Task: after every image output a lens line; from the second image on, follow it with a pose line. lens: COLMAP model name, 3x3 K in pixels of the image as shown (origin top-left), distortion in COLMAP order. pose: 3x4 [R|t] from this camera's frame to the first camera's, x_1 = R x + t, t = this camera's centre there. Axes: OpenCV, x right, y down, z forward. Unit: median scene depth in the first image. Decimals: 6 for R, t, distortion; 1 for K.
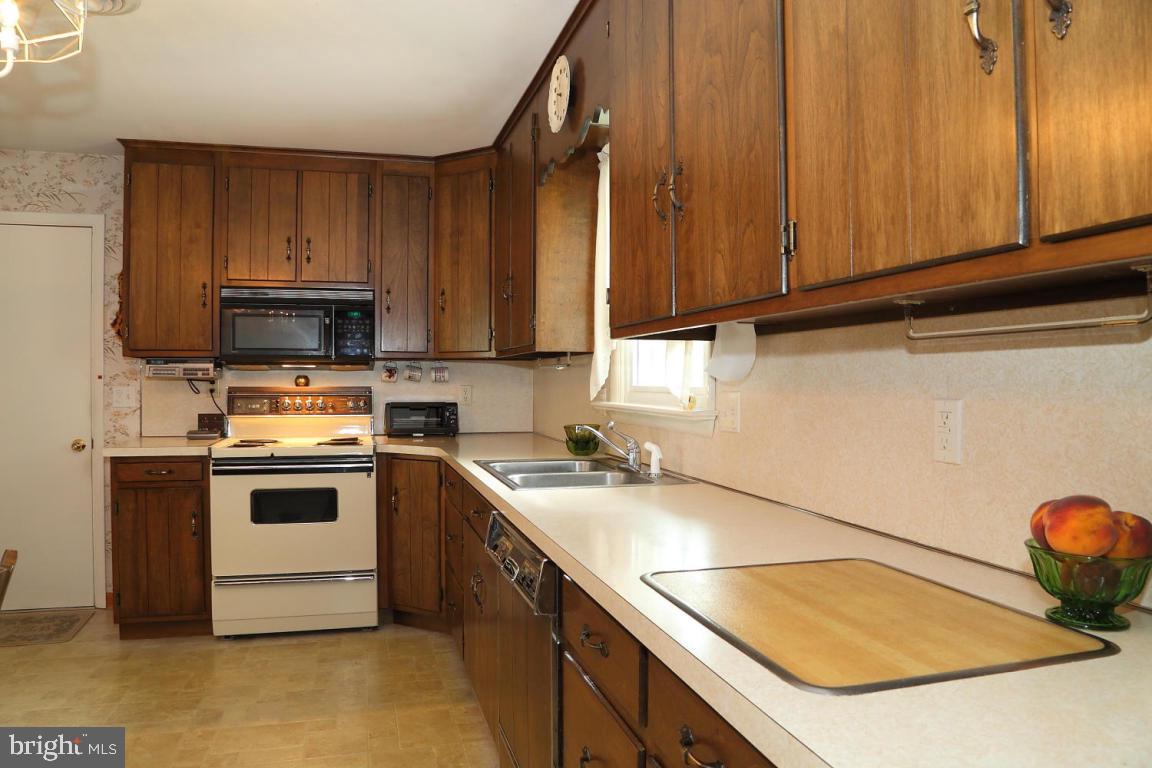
lens RADIAL K [[795.7, 0, 576.0], [0, 795.7, 384.0], [0, 0, 1]] dist [-0.124226, 0.073002]
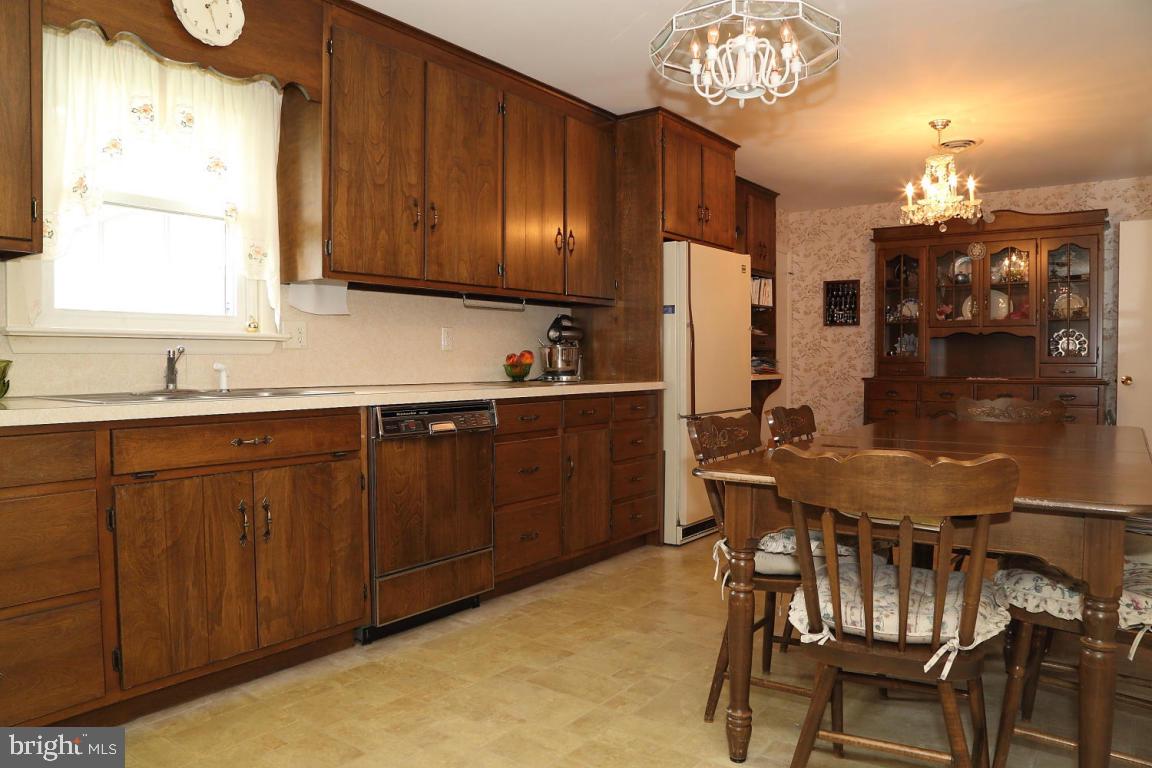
lens RADIAL K [[795.7, 0, 576.0], [0, 795.7, 384.0], [0, 0, 1]] dist [-0.124226, 0.073002]
pose [[-0.614640, -0.024699, 0.788421, -0.718551], [0.003134, 0.999425, 0.033753, 0.044617], [-0.788801, 0.023217, -0.614210, 0.842425]]
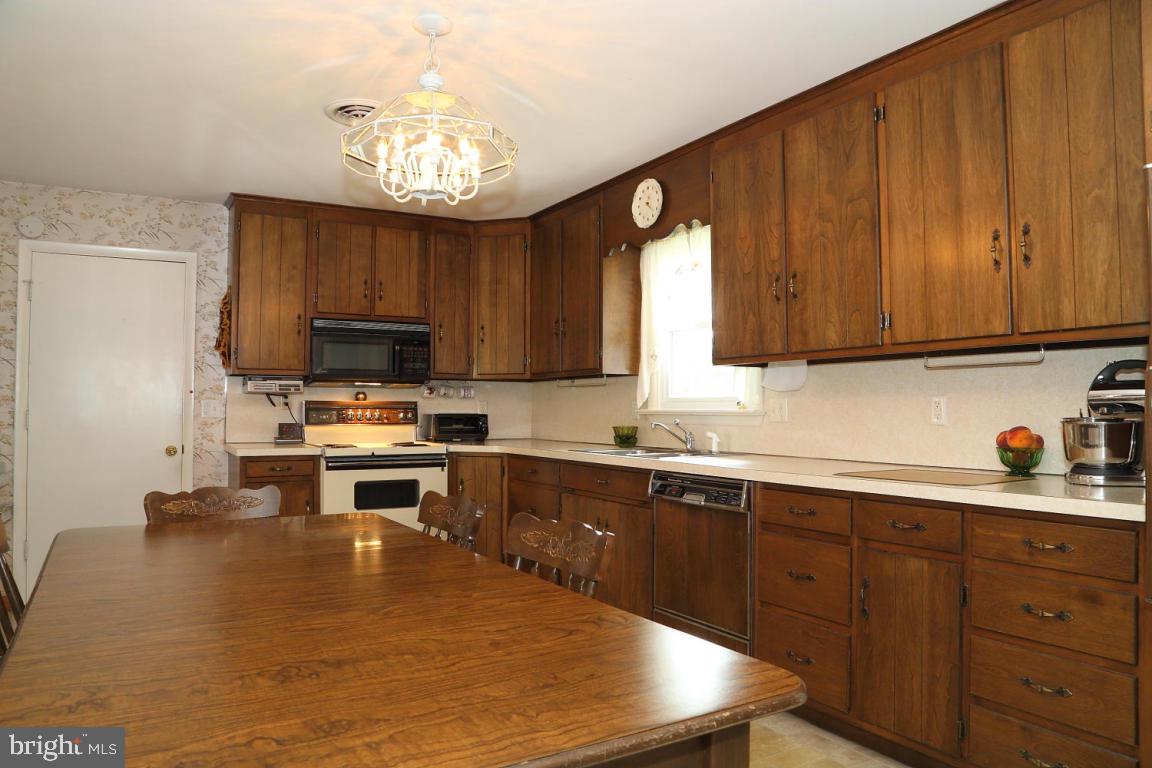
lens RADIAL K [[795.7, 0, 576.0], [0, 795.7, 384.0], [0, 0, 1]] dist [-0.124226, 0.073002]
pose [[0.967787, 0.007681, 0.251655, -0.366368], [0.001204, 0.999382, -0.035135, 0.022172], [-0.251769, 0.034306, 0.967179, -0.293125]]
